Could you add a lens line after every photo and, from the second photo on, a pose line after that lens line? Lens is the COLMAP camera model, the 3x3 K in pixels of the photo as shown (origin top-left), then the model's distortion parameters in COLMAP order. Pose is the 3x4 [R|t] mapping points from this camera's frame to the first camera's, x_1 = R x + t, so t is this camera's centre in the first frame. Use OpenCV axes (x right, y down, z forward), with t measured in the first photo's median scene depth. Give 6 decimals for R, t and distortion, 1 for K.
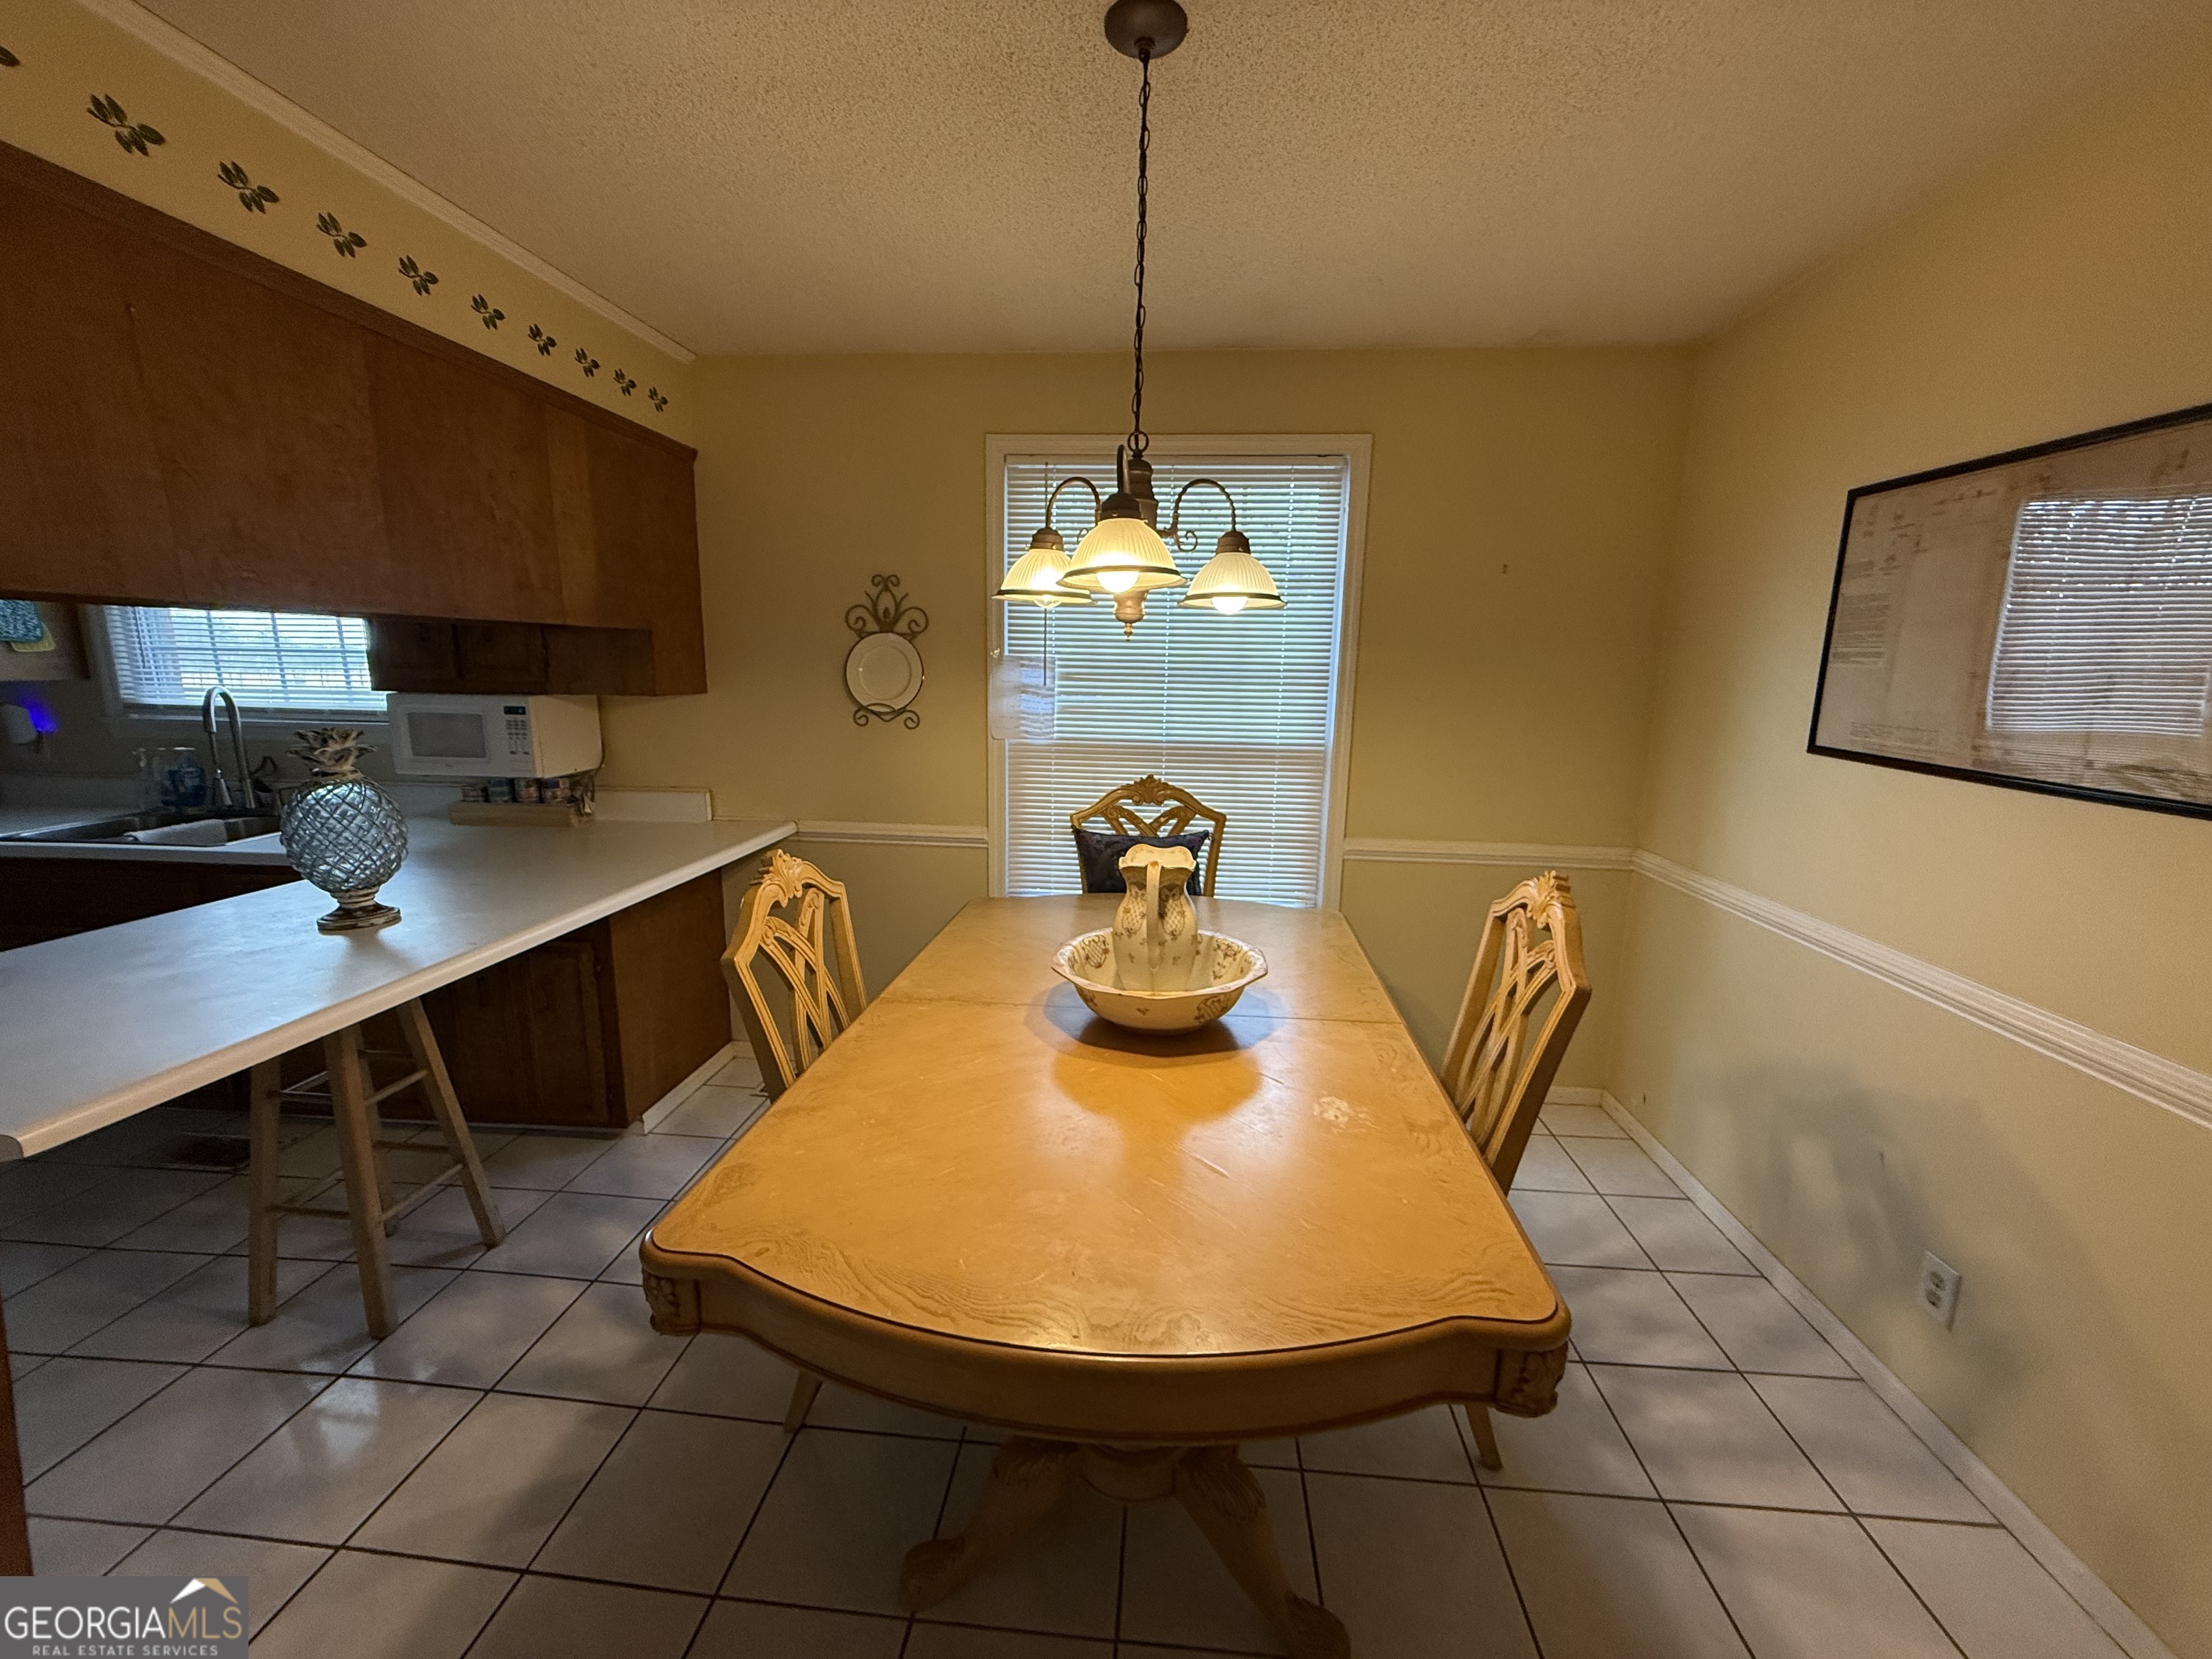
lens RADIAL K [[883.7, 0, 1099.6], [0, 883.7, 829.8], [0, 0, 1]] dist [-0.003821, 0.001241]
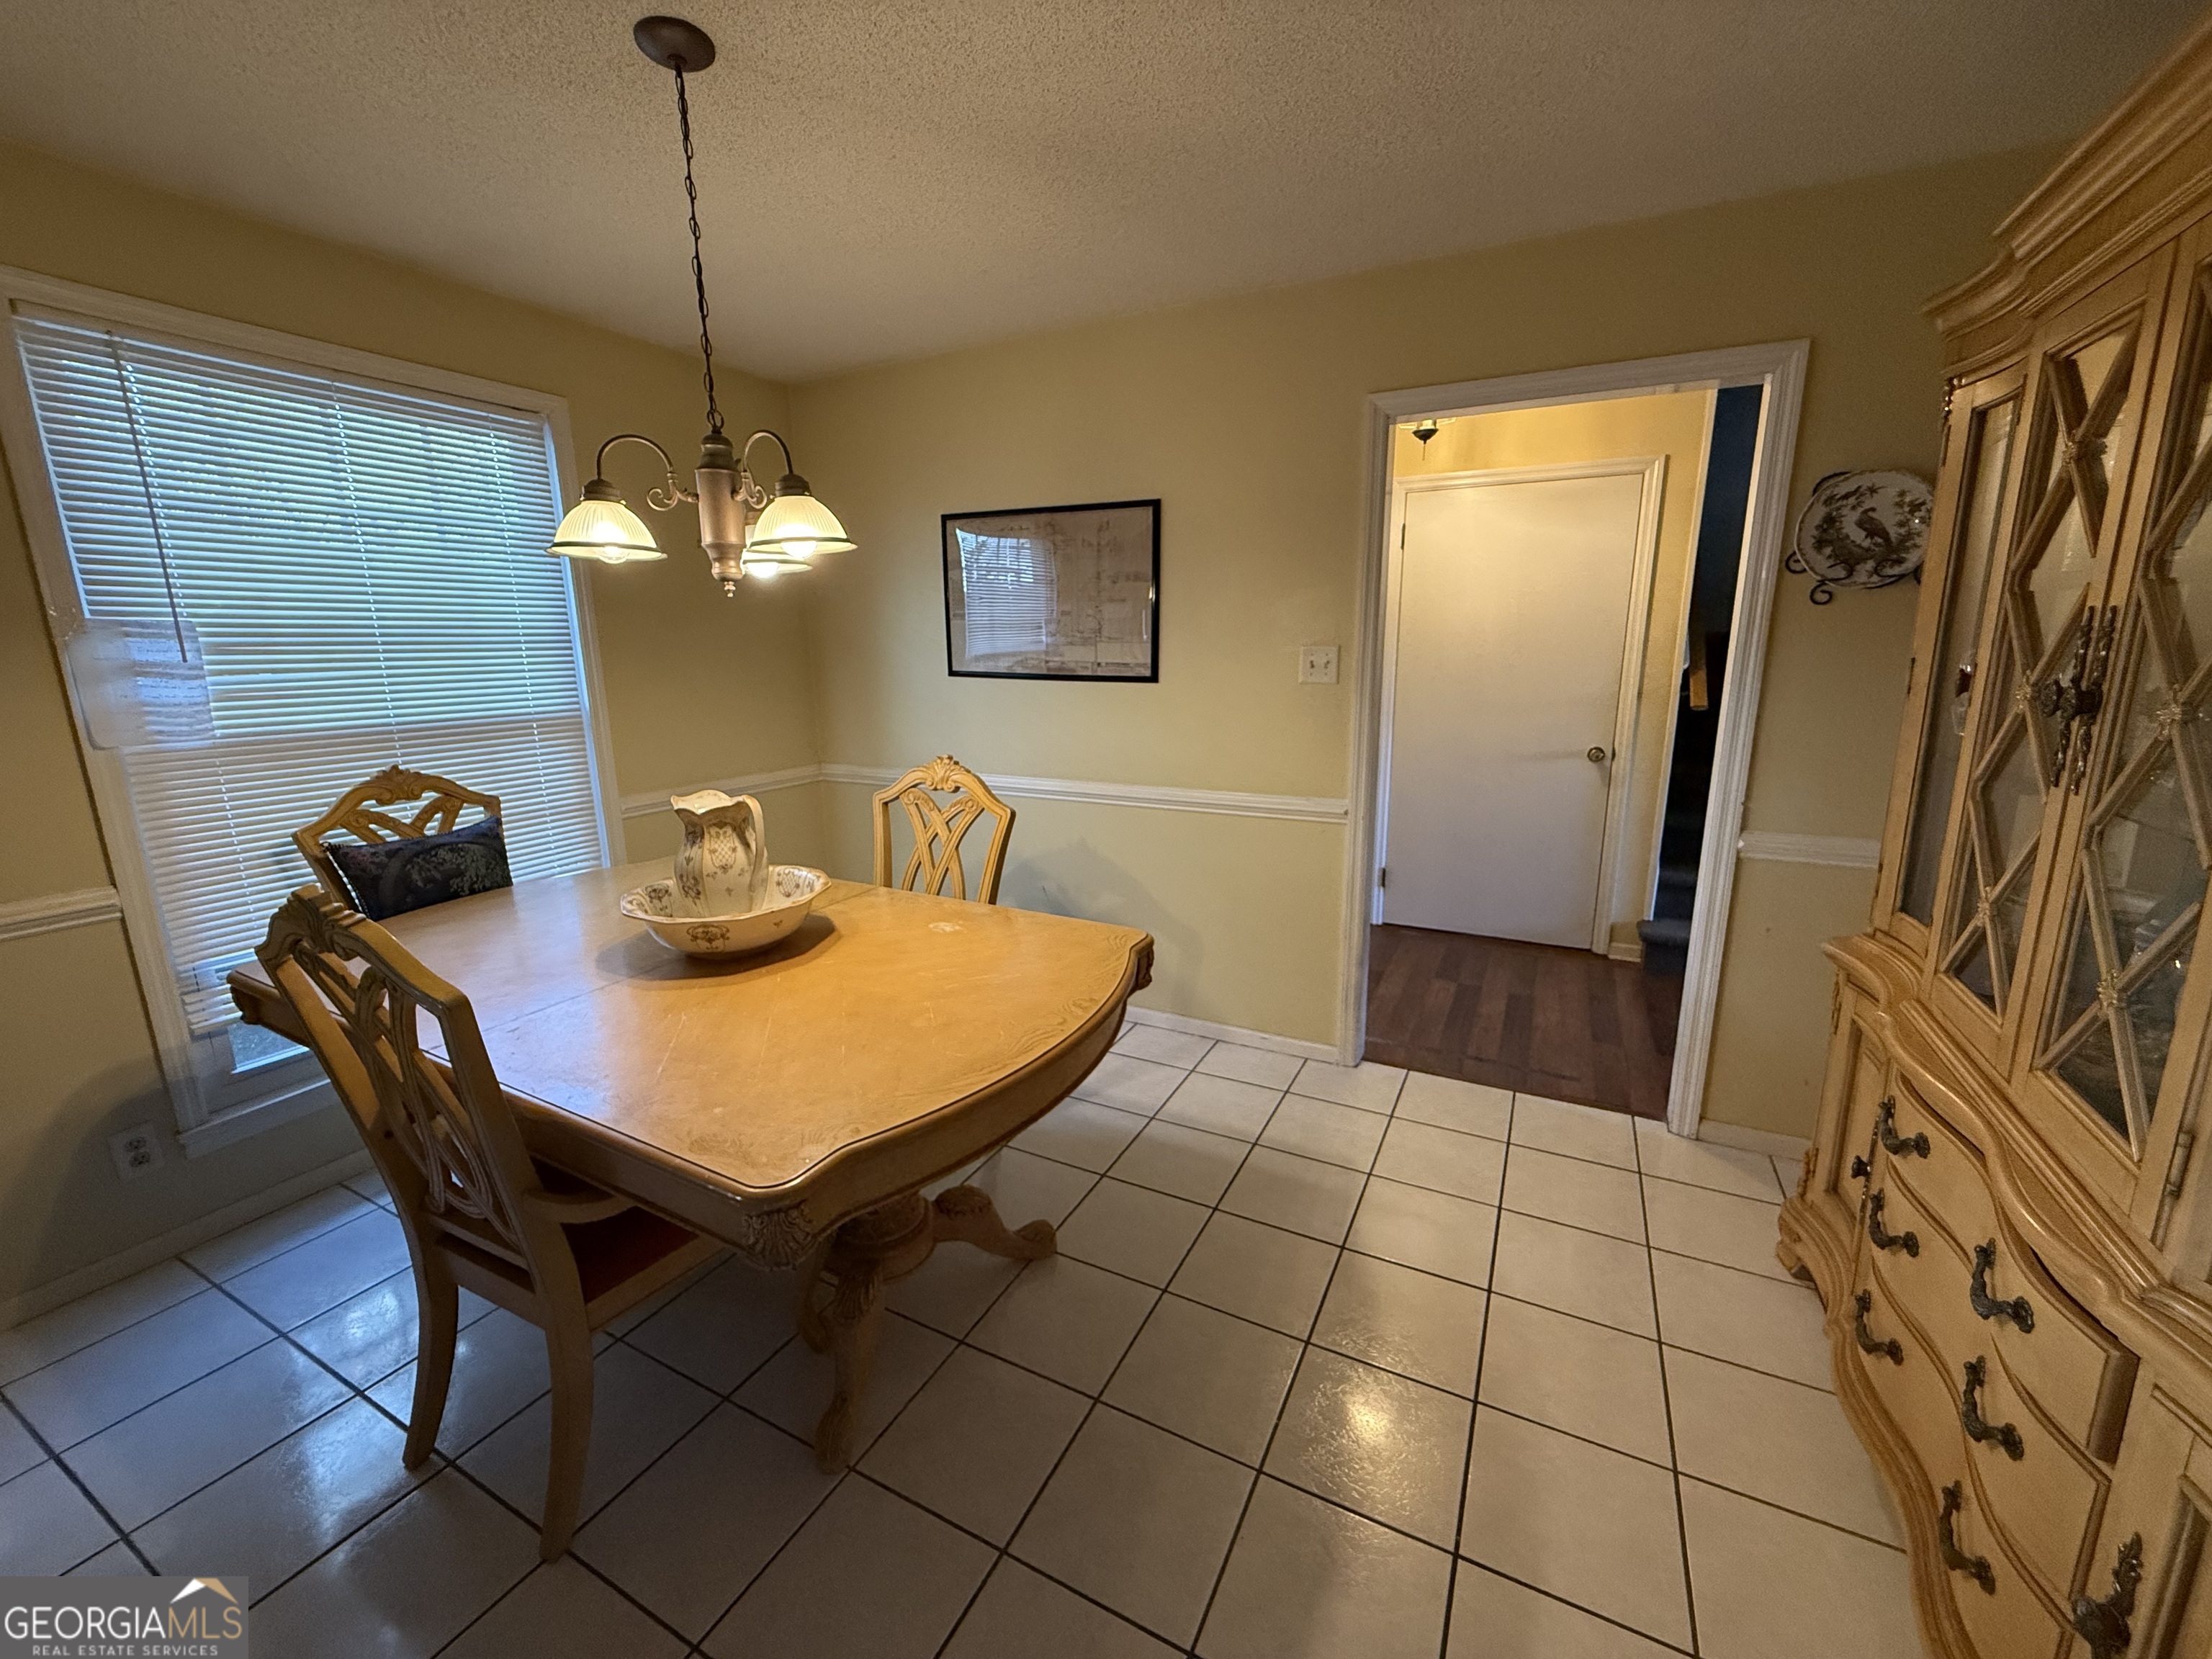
lens RADIAL K [[883.7, 0, 1105.2], [0, 883.7, 832.8], [0, 0, 1]] dist [-0.003821, 0.001241]
pose [[0.381461, -0.218644, 0.898155, -0.440183], [0.187658, 0.969709, 0.156361, -0.005686], [-0.905136, 0.108900, 0.410936, 0.071301]]
